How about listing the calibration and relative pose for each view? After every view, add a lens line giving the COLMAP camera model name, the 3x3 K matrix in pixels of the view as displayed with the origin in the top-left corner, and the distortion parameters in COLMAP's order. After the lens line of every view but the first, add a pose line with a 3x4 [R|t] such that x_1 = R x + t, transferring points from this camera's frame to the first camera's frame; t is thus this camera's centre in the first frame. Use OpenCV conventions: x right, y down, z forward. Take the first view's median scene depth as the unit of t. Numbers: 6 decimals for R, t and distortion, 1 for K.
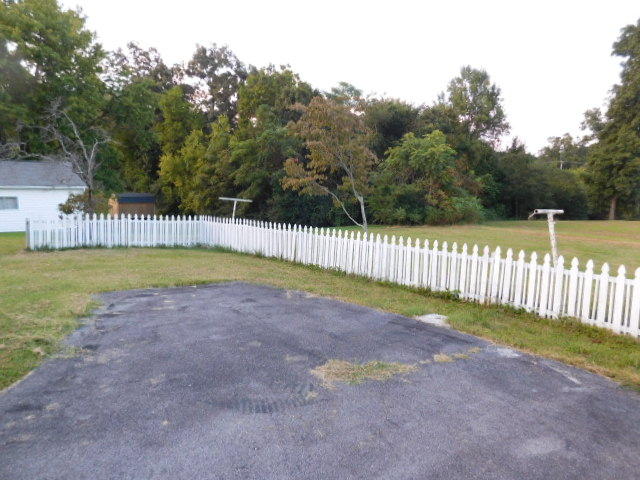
lens RADIAL K [[429.6, 0, 320.0], [0, 429.6, 240.0], [0, 0, 1]] dist [-0.081158, 0.079090]
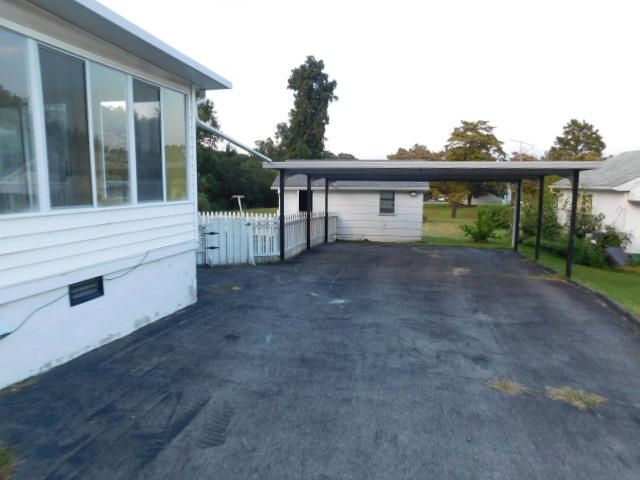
lens RADIAL K [[429.6, 0, 320.0], [0, 429.6, 240.0], [0, 0, 1]] dist [-0.081158, 0.079090]
pose [[0.810012, -0.093750, 0.578871, -0.080140], [0.090471, 0.995298, 0.034596, 0.020470], [-0.579392, 0.024348, 0.814685, -0.192147]]
